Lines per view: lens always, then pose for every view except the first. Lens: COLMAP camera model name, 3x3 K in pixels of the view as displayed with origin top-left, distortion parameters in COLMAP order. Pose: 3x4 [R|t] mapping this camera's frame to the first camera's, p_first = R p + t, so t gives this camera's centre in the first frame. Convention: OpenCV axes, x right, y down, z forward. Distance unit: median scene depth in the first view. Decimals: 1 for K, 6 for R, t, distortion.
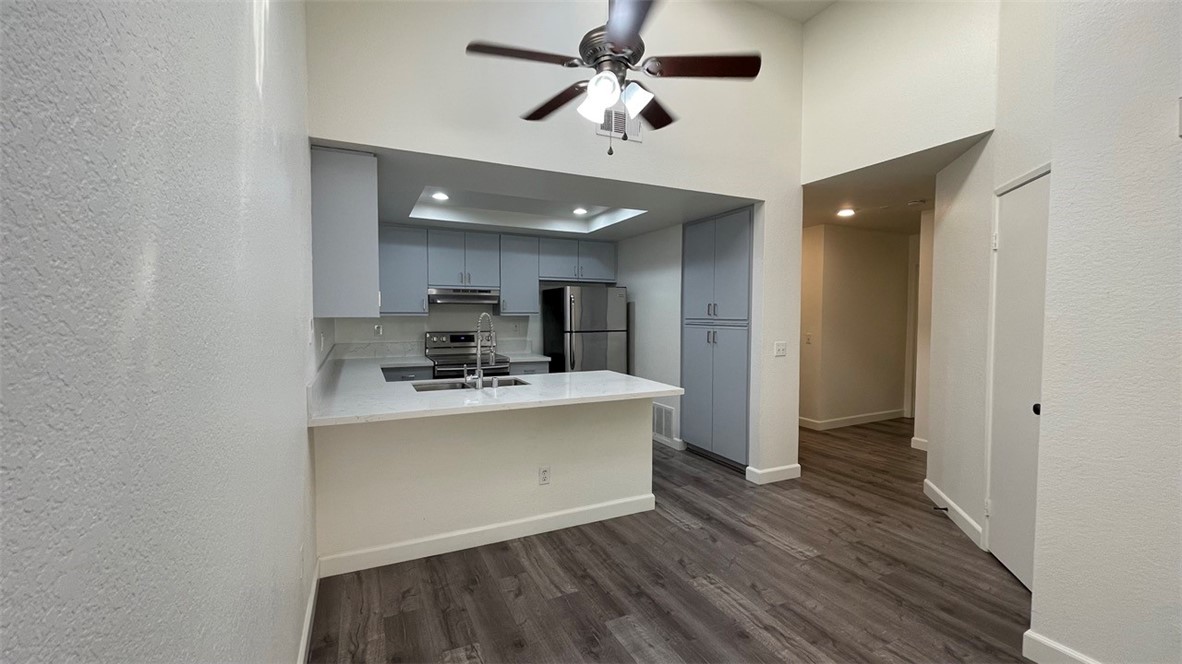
lens RADIAL K [[471.1, 0, 586.8], [0, 471.1, 332.3], [0, 0, 1]] dist [-0.006724, 0.000042]
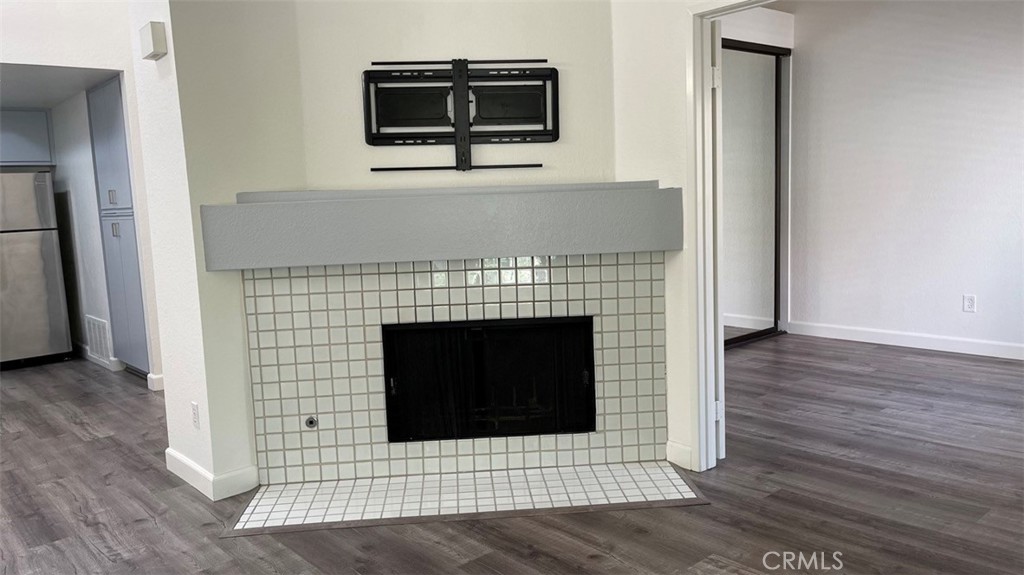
lens RADIAL K [[768.2, 0, 512.3], [0, 768.2, 294.7], [0, 0, 1]] dist [0.066346, -0.086138]
pose [[0.961103, -0.076323, 0.265436, 0.554223], [0.055524, 0.994832, 0.085009, 0.044496], [-0.270552, -0.066965, 0.960374, -0.514139]]
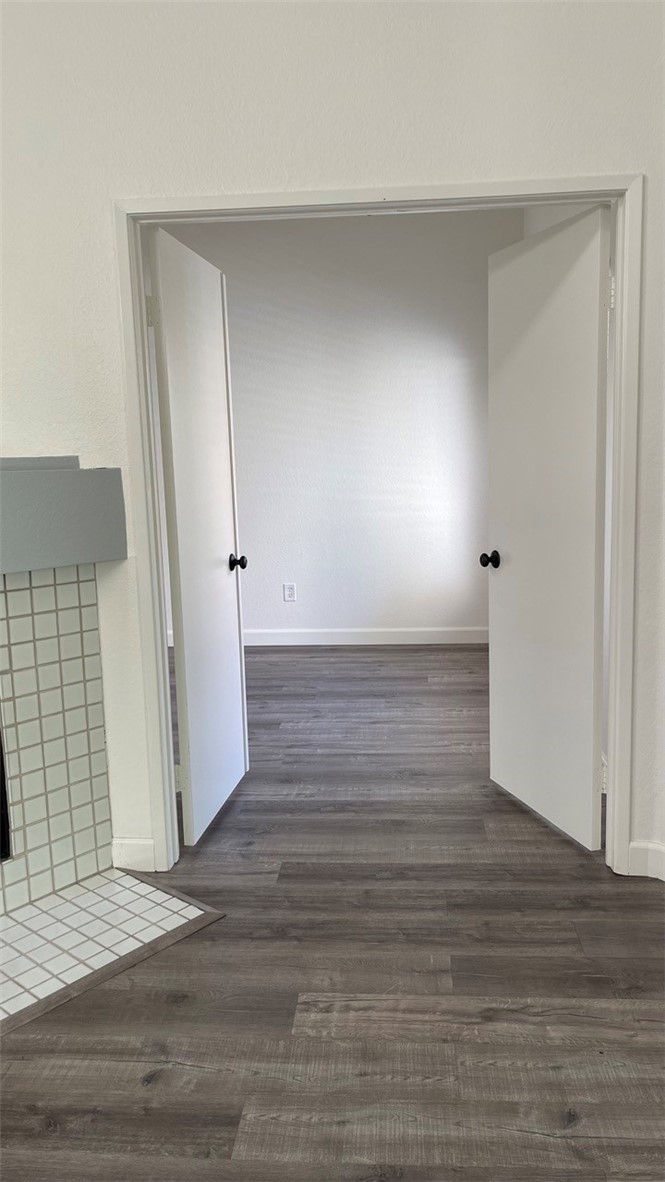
lens RADIAL K [[886.7, 0, 332.5], [0, 886.7, 591.0], [0, 0, 1]] dist [0.066346, -0.086138]
pose [[0.497256, -0.152345, 0.854124, 0.472088], [0.064749, 0.988234, 0.138570, 0.020994], [-0.865184, -0.013600, 0.501269, -0.240387]]
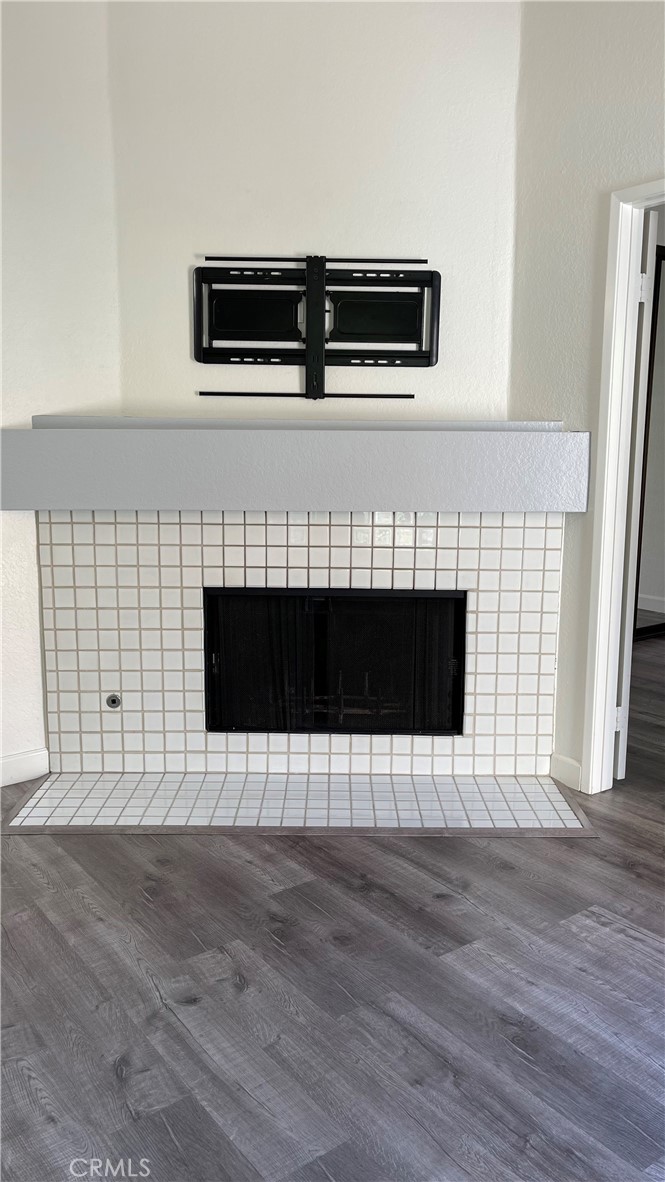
lens RADIAL K [[894.5, 0, 339.0], [0, 894.5, 597.7], [0, 0, 1]] dist [0.045281, -0.000362]
pose [[0.979979, -0.035439, 0.195924, 0.597532], [0.009893, 0.991483, 0.129857, 0.047930], [-0.198857, -0.125318, 0.971983, -0.467043]]
